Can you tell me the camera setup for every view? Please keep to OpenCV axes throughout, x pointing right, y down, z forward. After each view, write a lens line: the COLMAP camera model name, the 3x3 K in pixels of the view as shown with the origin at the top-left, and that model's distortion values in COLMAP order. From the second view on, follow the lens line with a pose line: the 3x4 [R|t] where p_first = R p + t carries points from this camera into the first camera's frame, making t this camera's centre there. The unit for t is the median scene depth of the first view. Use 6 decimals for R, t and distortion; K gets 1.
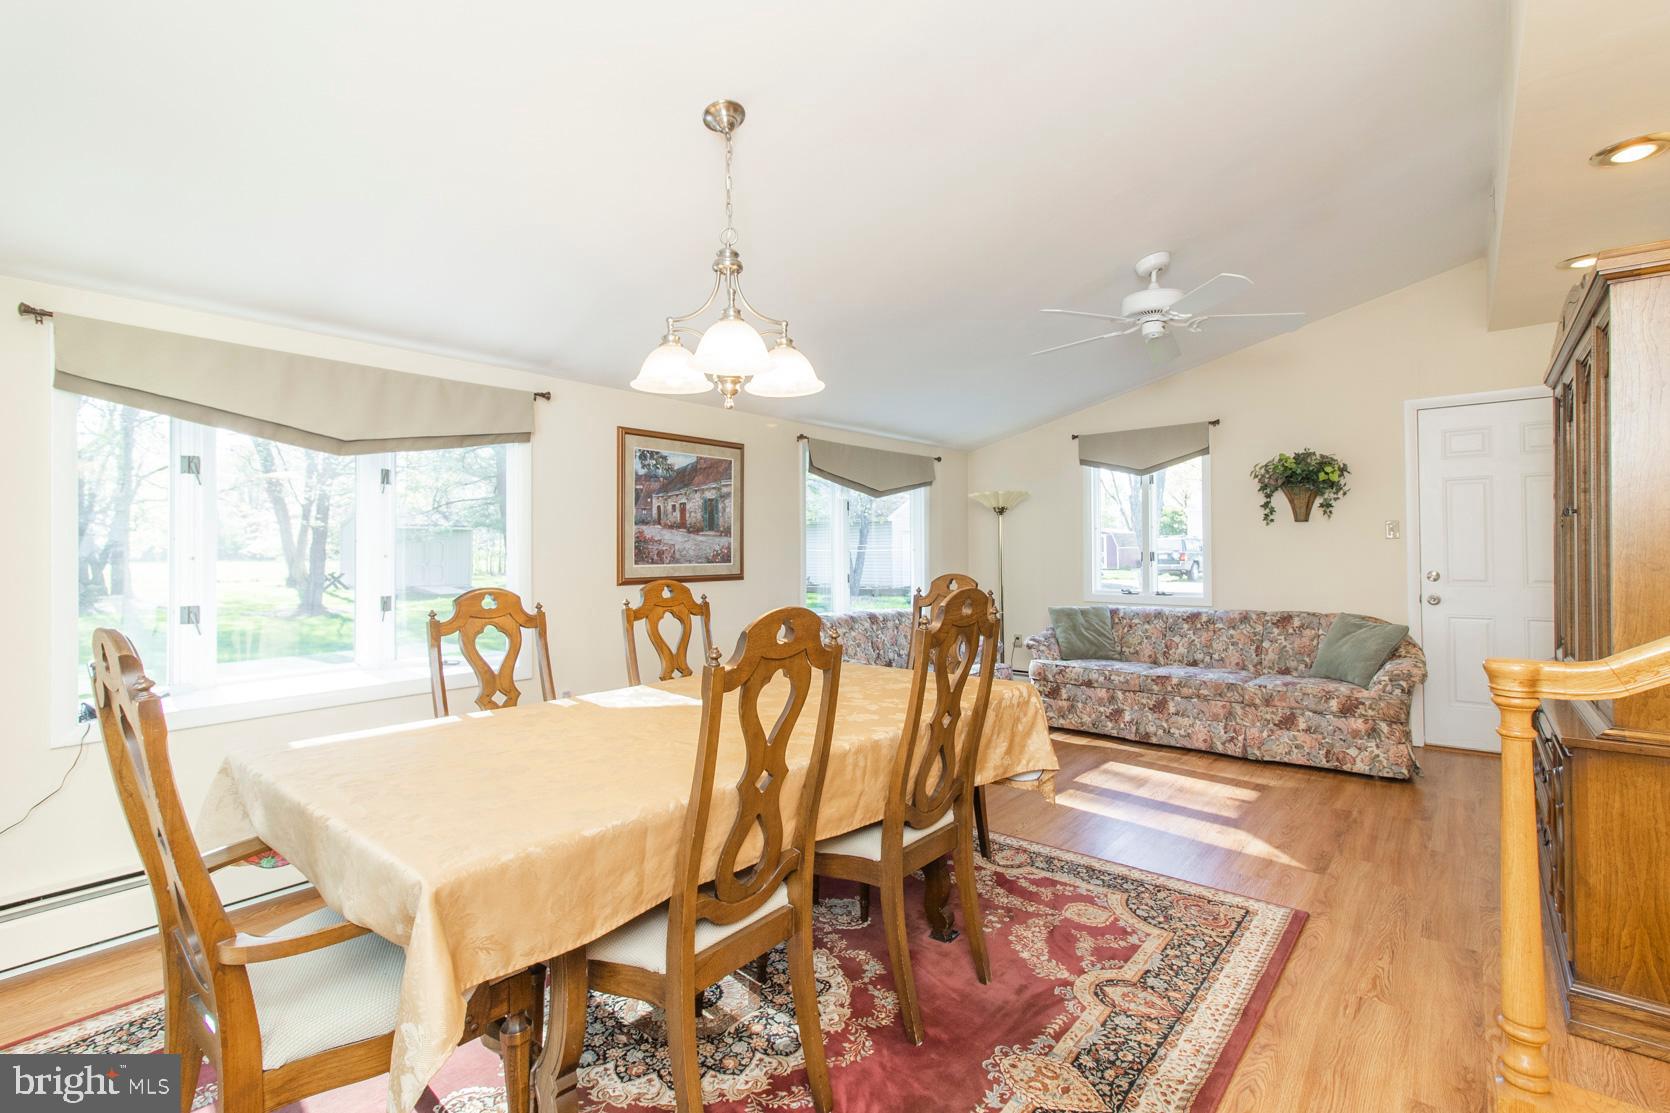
lens RADIAL K [[791.4, 0, 835.7], [0, 791.4, 535.0], [0, 0, 1]] dist [0.005294, 0.000315]
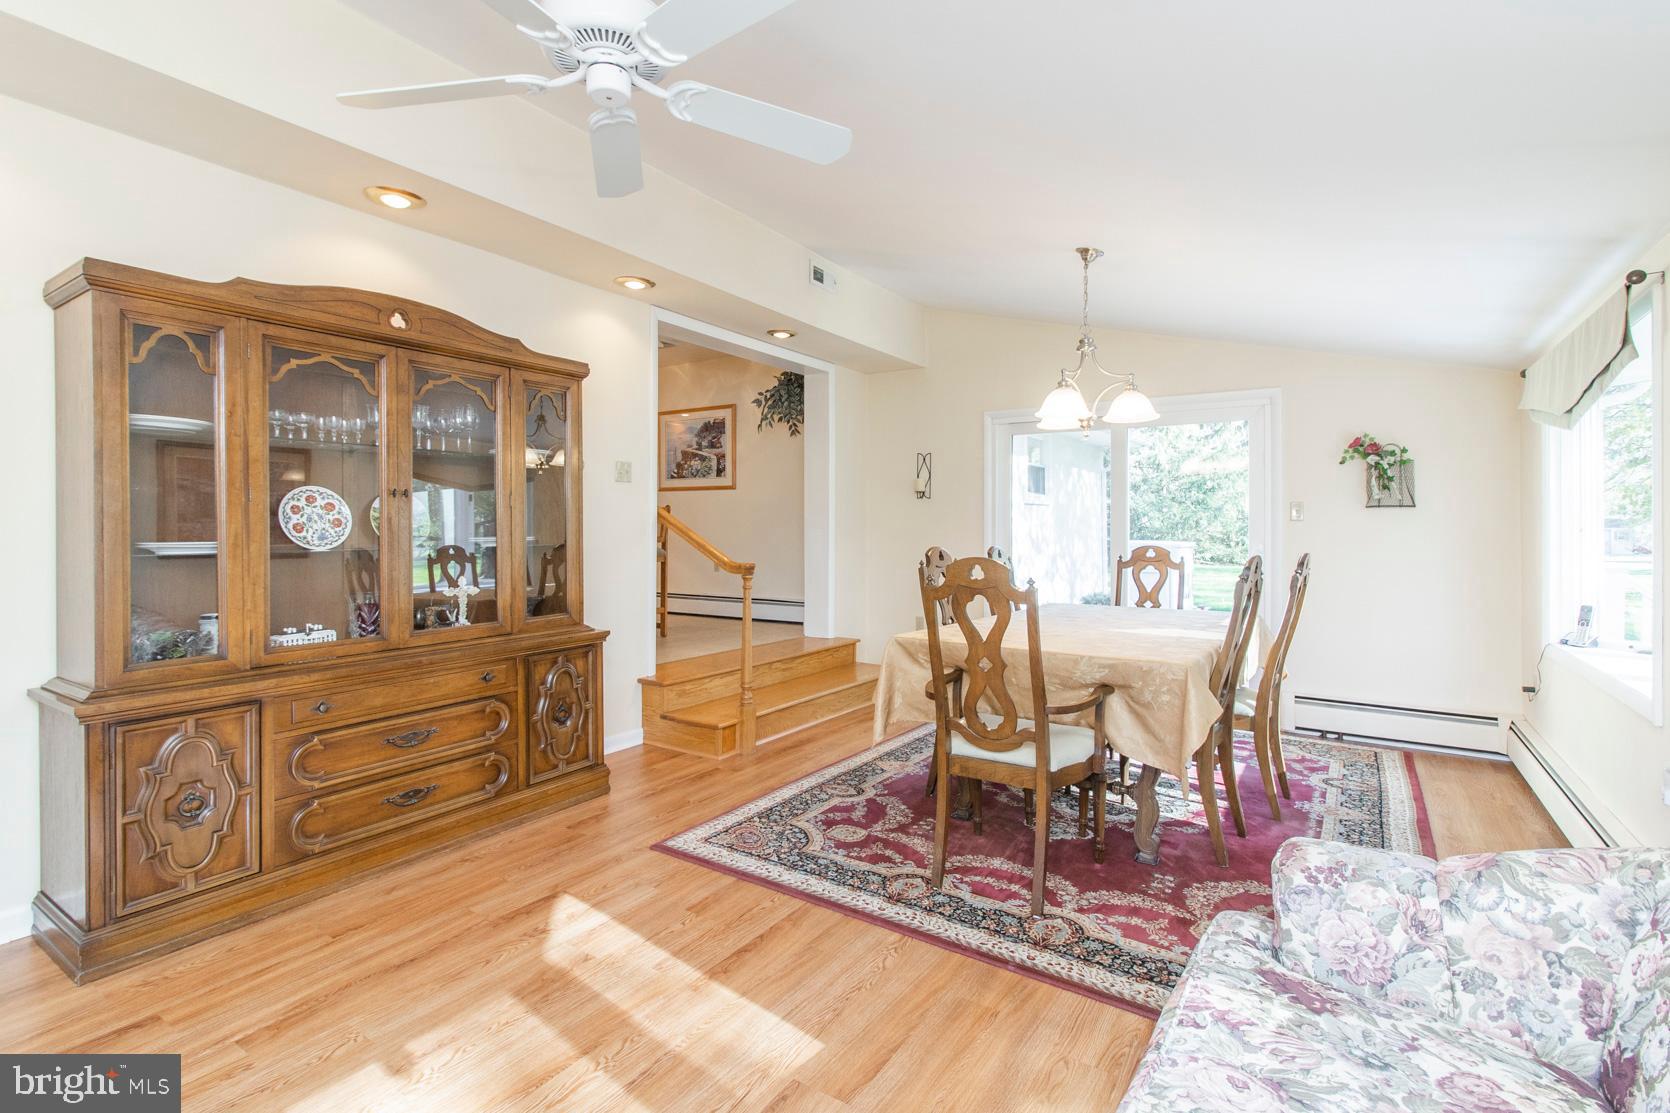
lens RADIAL K [[776.1, 0, 803.6], [0, 776.1, 525.8], [0, 0, 1]] dist [0.000728, 0.000044]
pose [[-0.998340, 0.003061, -0.057513, 0.296957], [0.004100, 0.999830, -0.017955, 0.027385], [0.057448, -0.018161, -0.998183, 1.433511]]
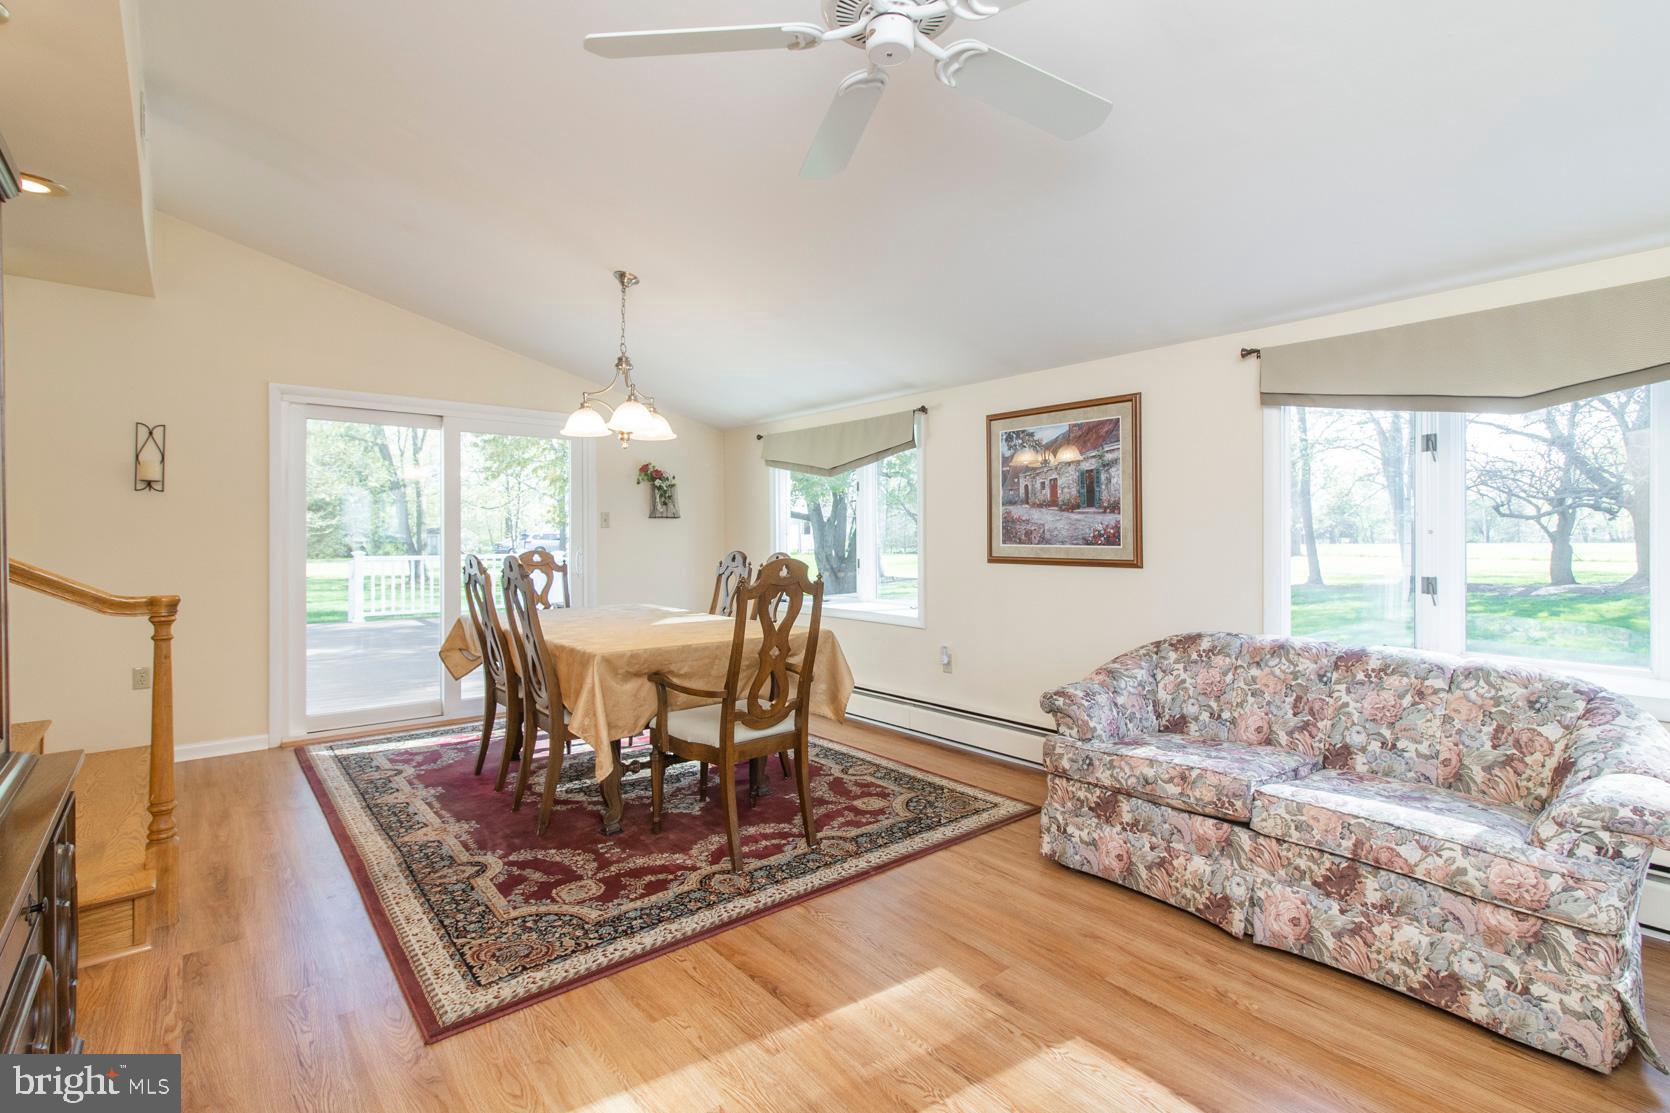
lens RADIAL K [[778.9, 0, 835.0], [0, 778.9, 532.6], [0, 0, 1]] dist [0.002204, -0.000175]
pose [[-0.204856, 0.002805, -0.978788, 0.809965], [0.018072, 0.999836, -0.000917, 0.019804], [0.978625, -0.017877, -0.204873, 1.016290]]
